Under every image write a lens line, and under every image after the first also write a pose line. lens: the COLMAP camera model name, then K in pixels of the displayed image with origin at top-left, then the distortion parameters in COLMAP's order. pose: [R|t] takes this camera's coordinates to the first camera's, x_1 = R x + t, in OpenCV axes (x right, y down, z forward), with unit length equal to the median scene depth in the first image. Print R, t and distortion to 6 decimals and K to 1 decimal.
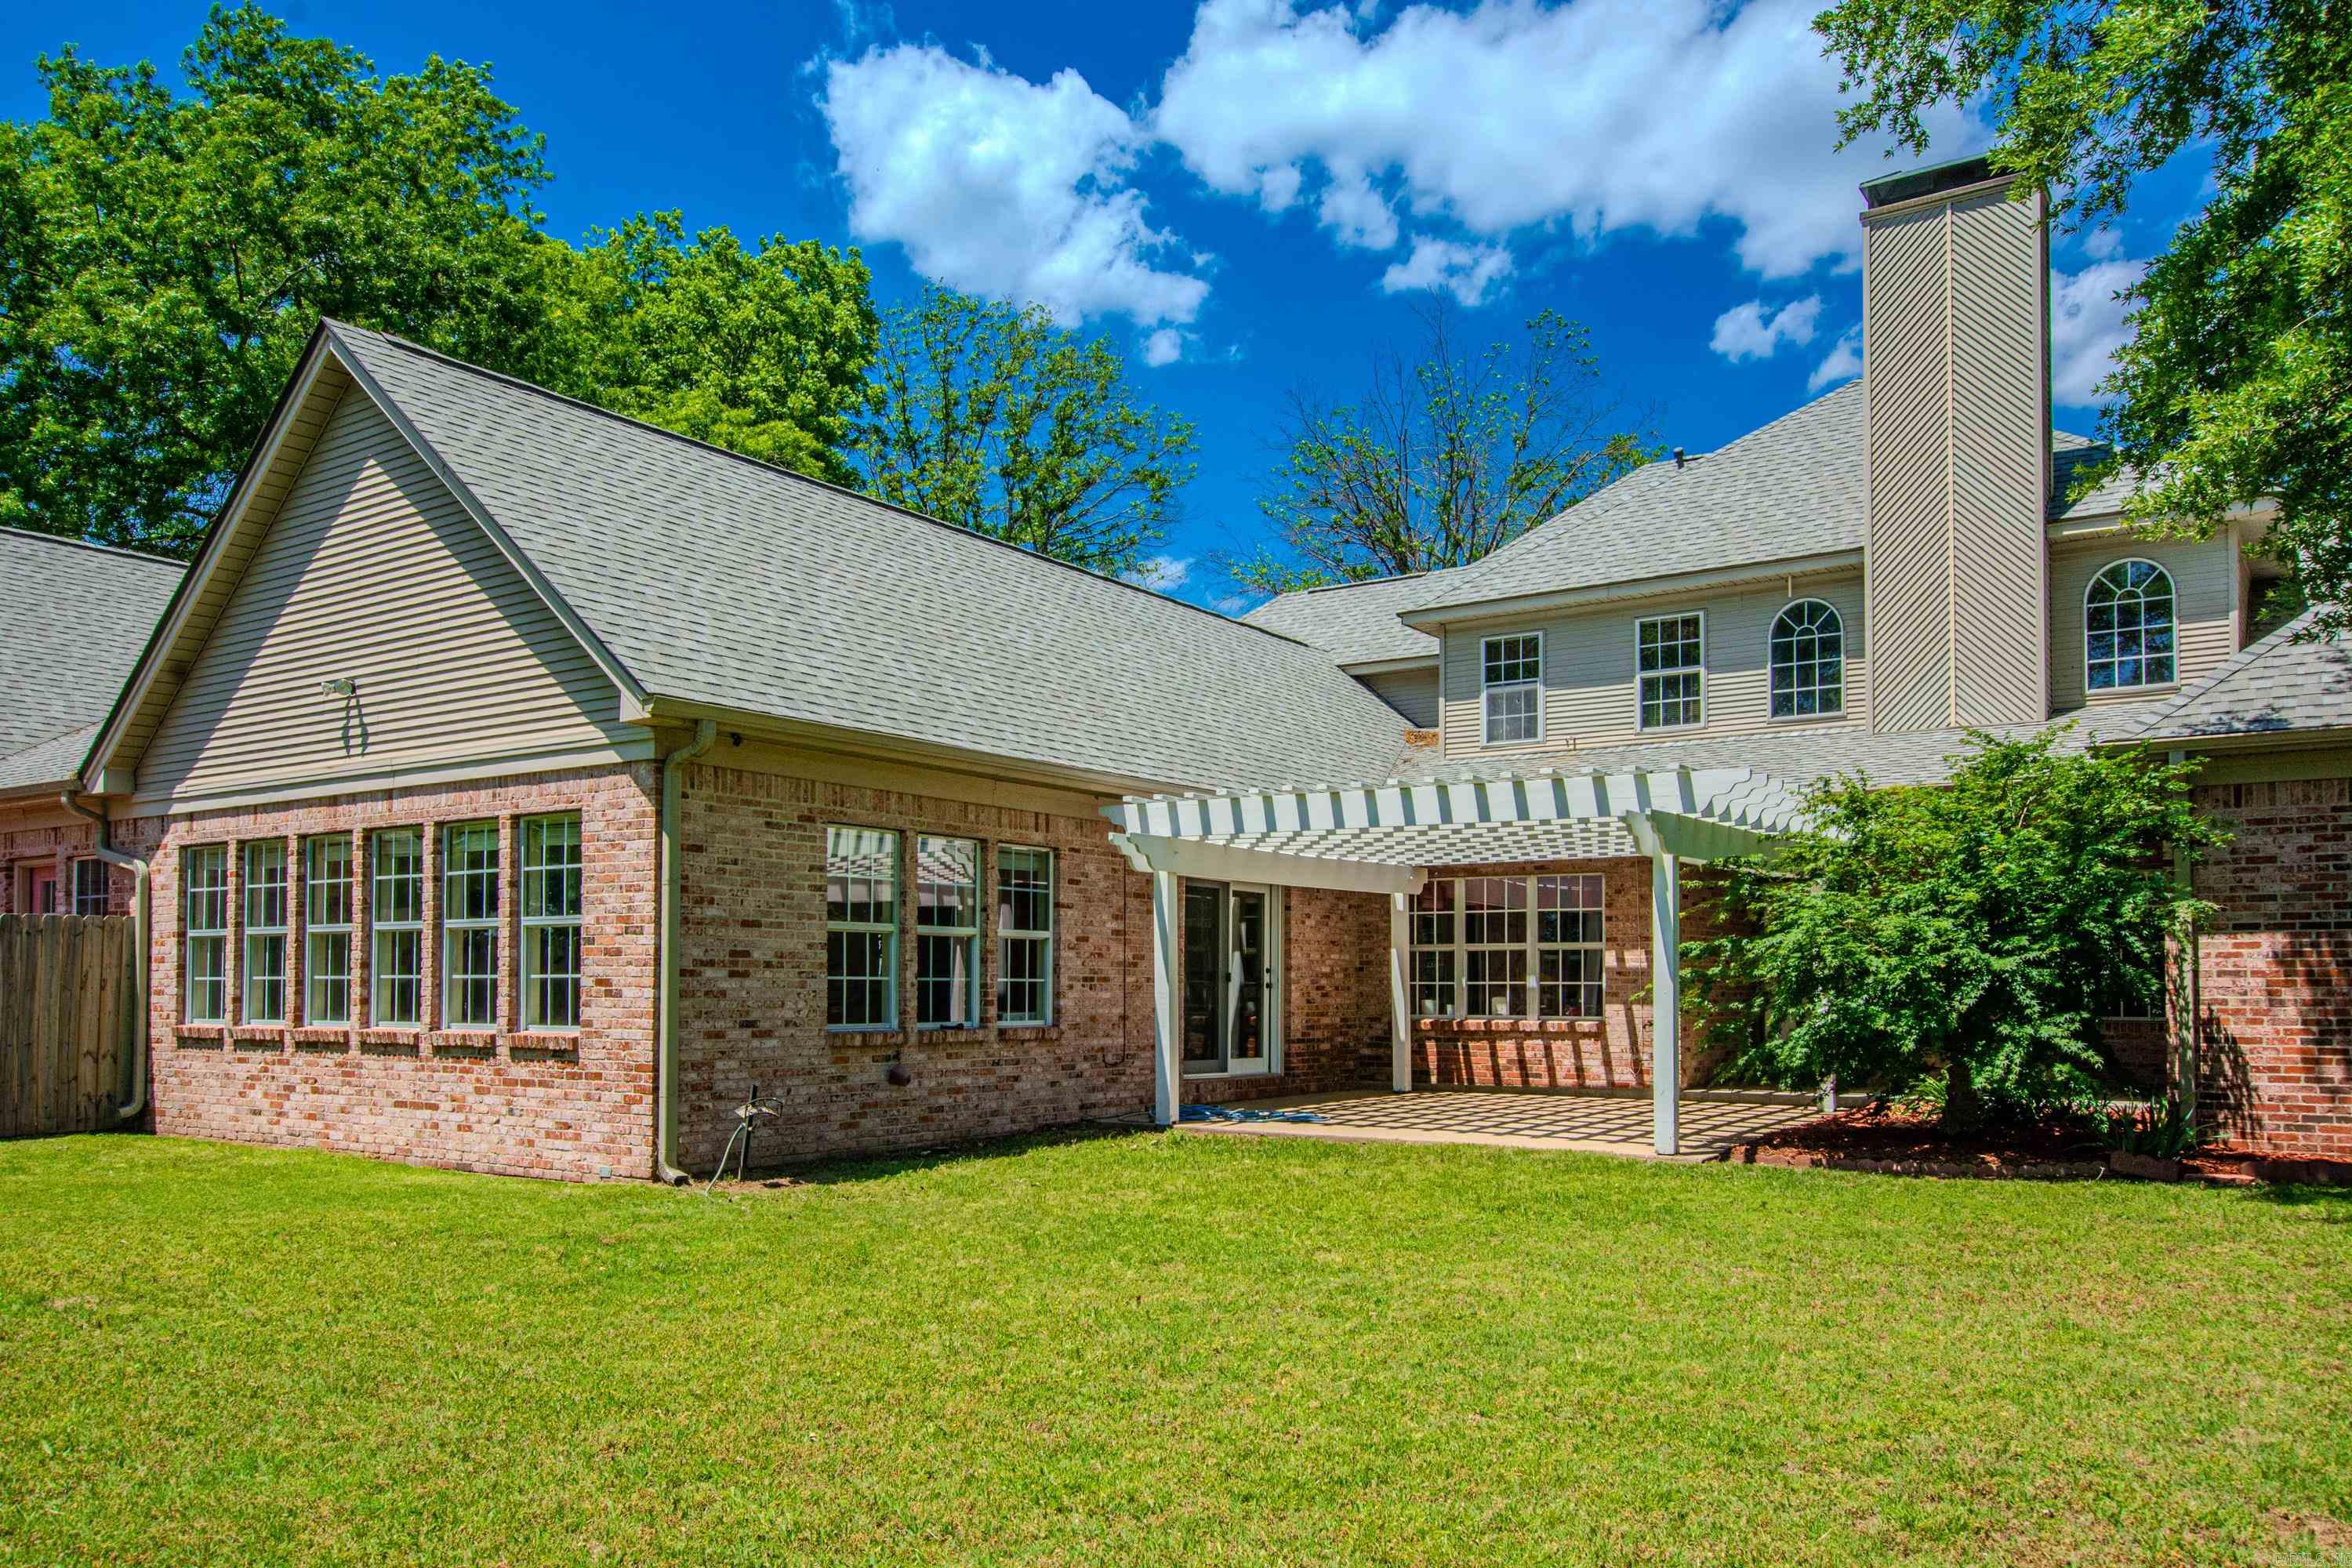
lens RADIAL K [[1682.6, 0, 1176.0], [0, 1682.6, 784.0], [0, 0, 1]] dist [-0.001171, 0.000440]
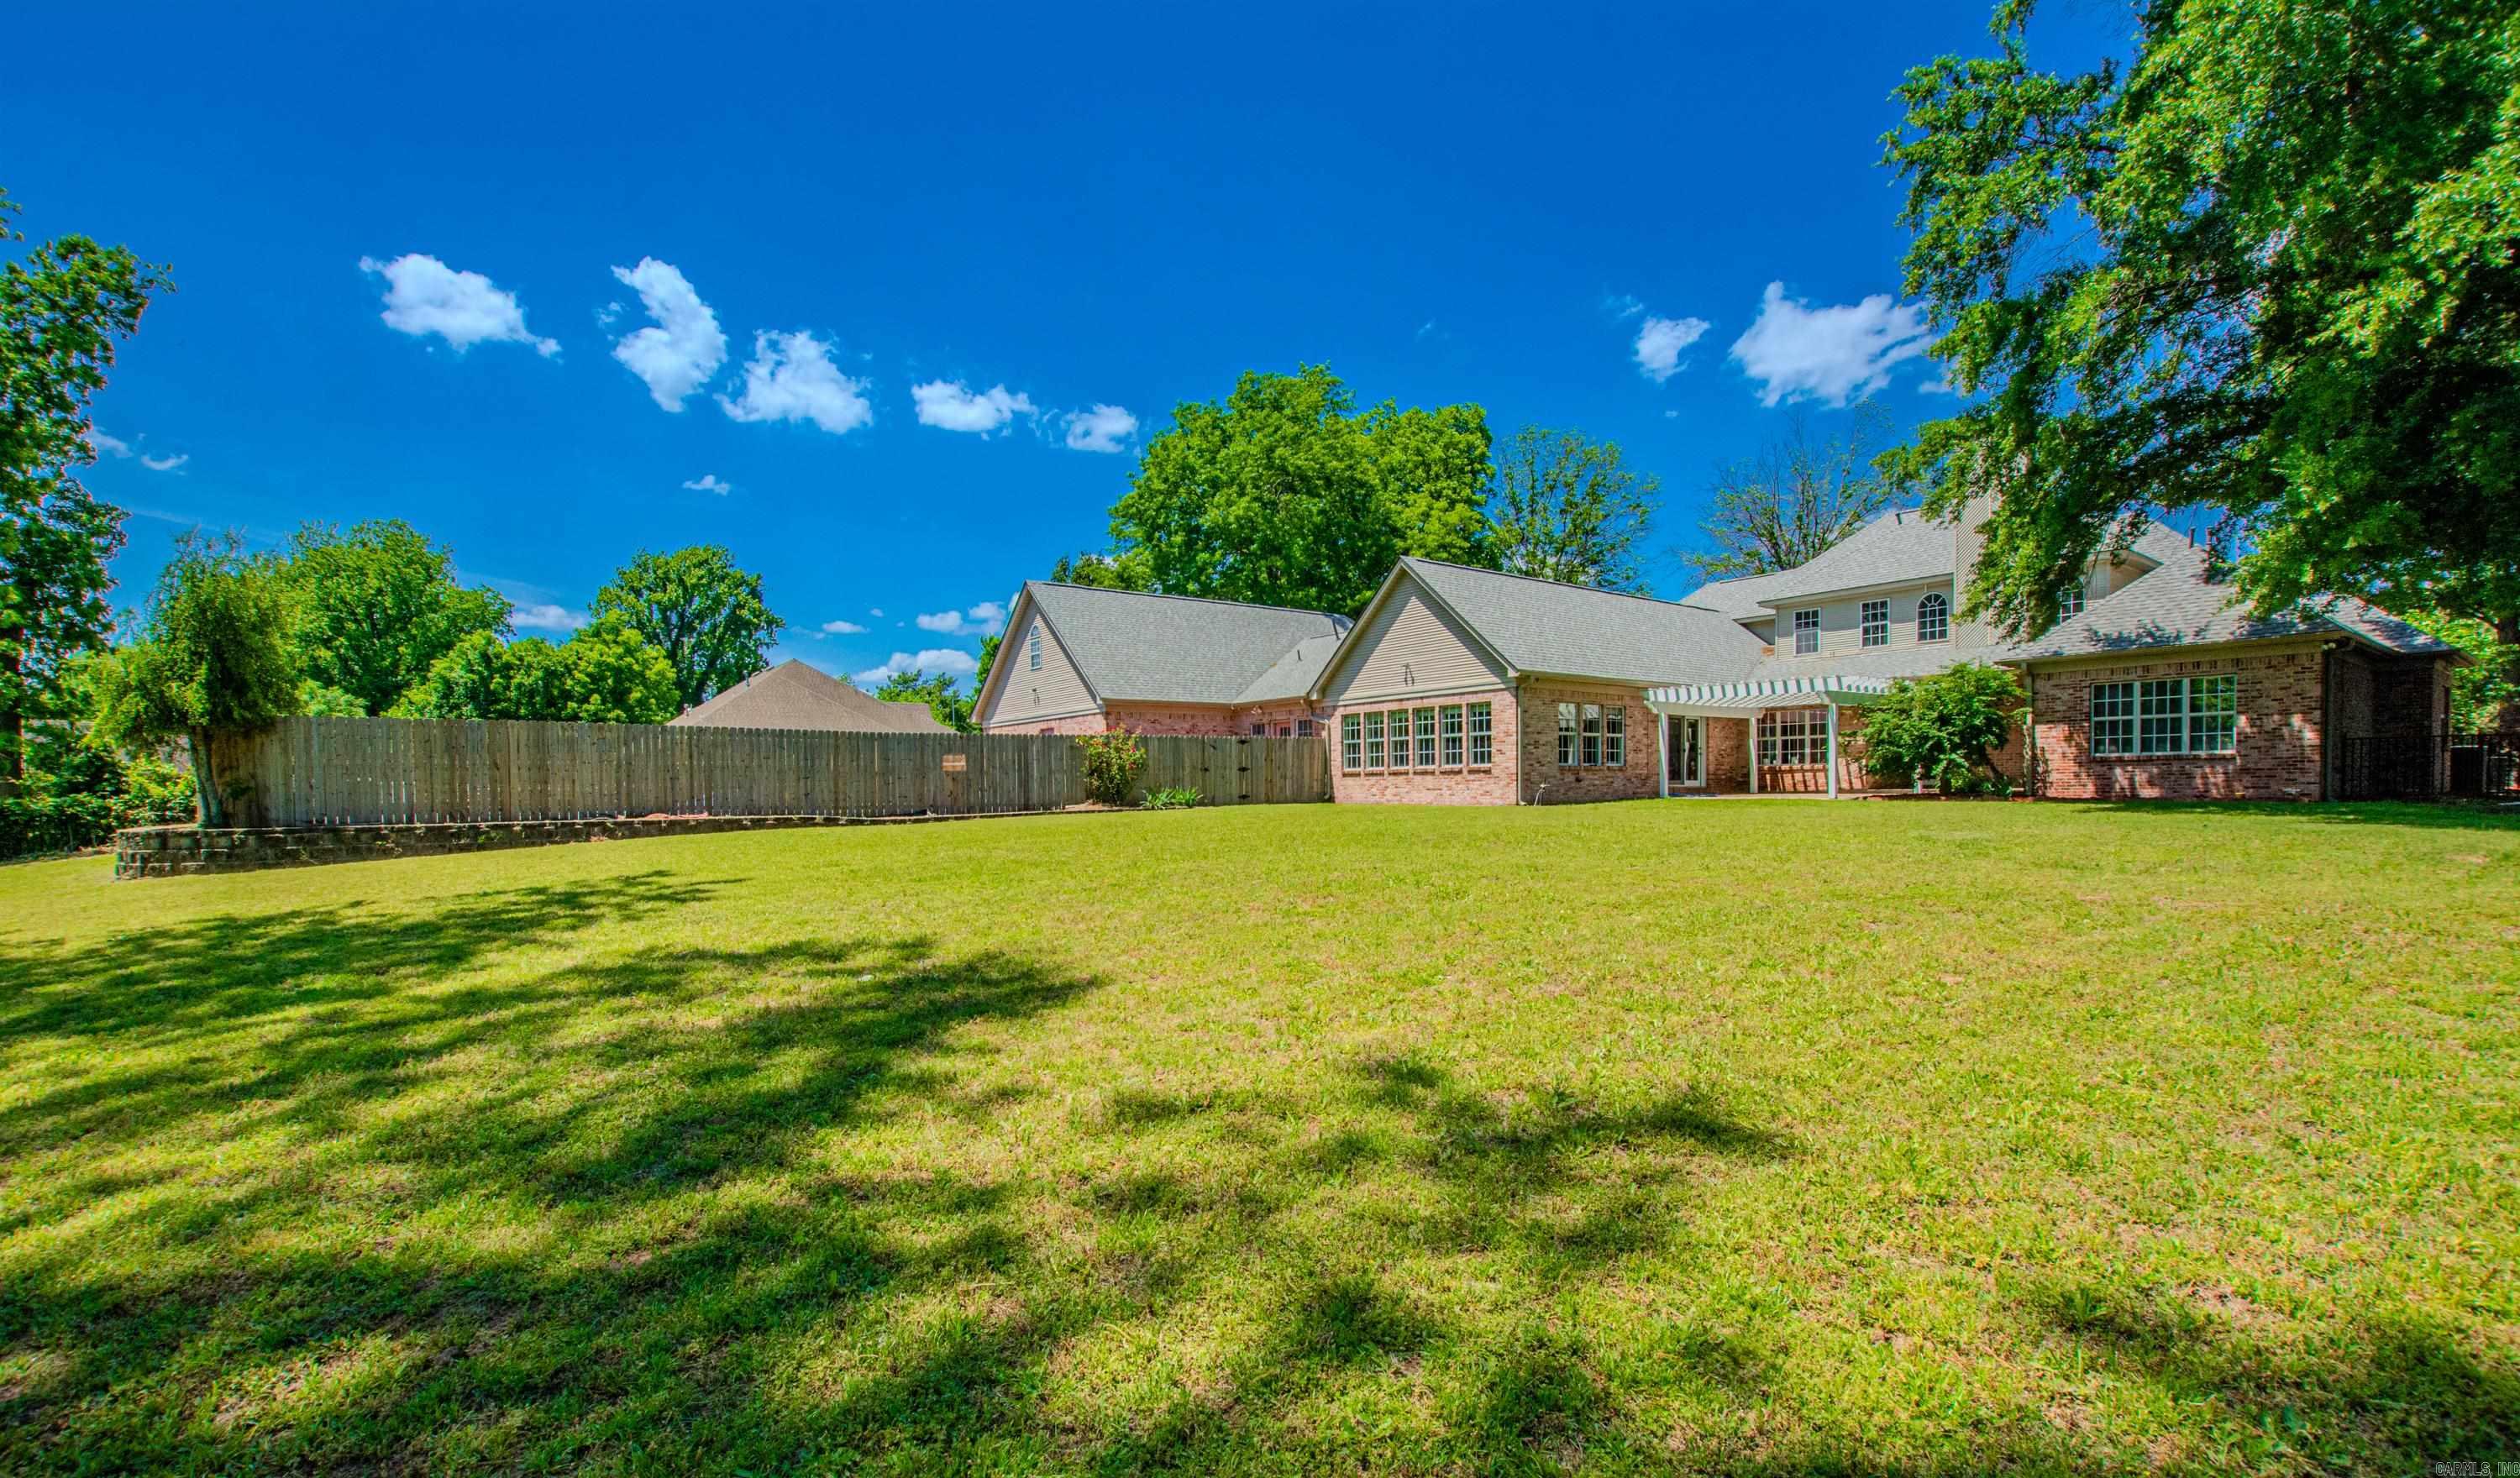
lens RADIAL K [[1187.8, 0, 1262.5], [0, 1187.8, 817.9], [0, 0, 1]] dist [-0.029191, -0.000023]
pose [[0.954073, -0.005623, -0.299523, -0.056782], [0.048134, 0.989711, 0.134740, -0.081168], [0.295683, -0.142969, 0.944527, -1.217398]]
